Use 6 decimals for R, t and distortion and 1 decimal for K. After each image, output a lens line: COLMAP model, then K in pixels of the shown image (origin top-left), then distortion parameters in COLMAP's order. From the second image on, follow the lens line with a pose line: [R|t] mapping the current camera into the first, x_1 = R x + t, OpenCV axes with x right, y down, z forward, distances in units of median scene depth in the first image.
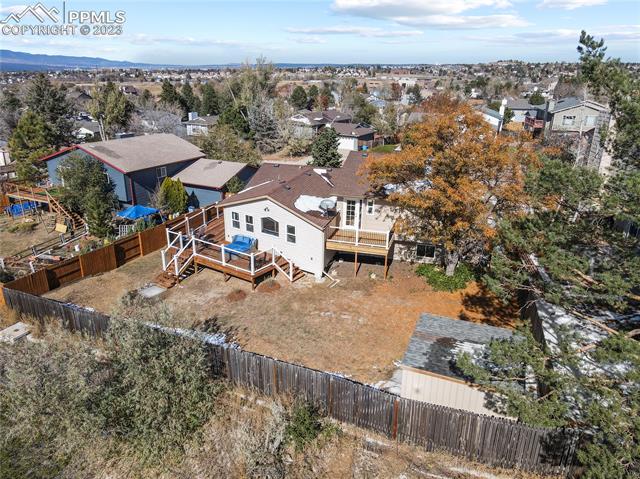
lens RADIAL K [[467.3, 0, 321.1], [0, 467.3, 240.3], [0, 0, 1]] dist [0.009432, 0.011601]
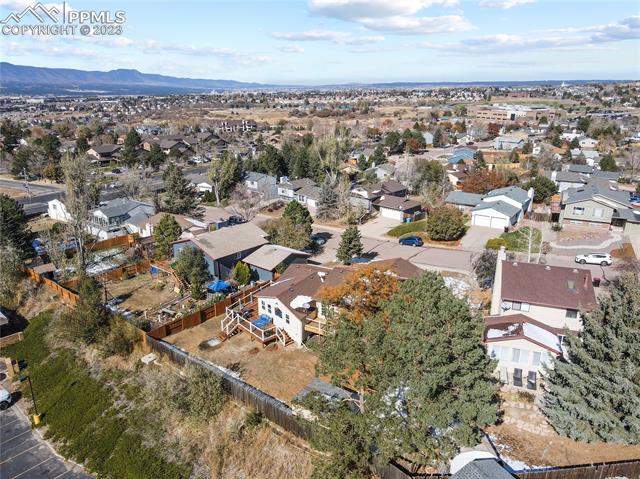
lens RADIAL K [[467.3, 0, 321.1], [0, 467.3, 240.3], [0, 0, 1]] dist [0.009432, 0.011601]
pose [[0.971805, 0.062938, -0.227230, 0.430635], [-0.070832, 0.997130, -0.026743, -0.263619], [0.224895, 0.042084, 0.973474, -0.709685]]
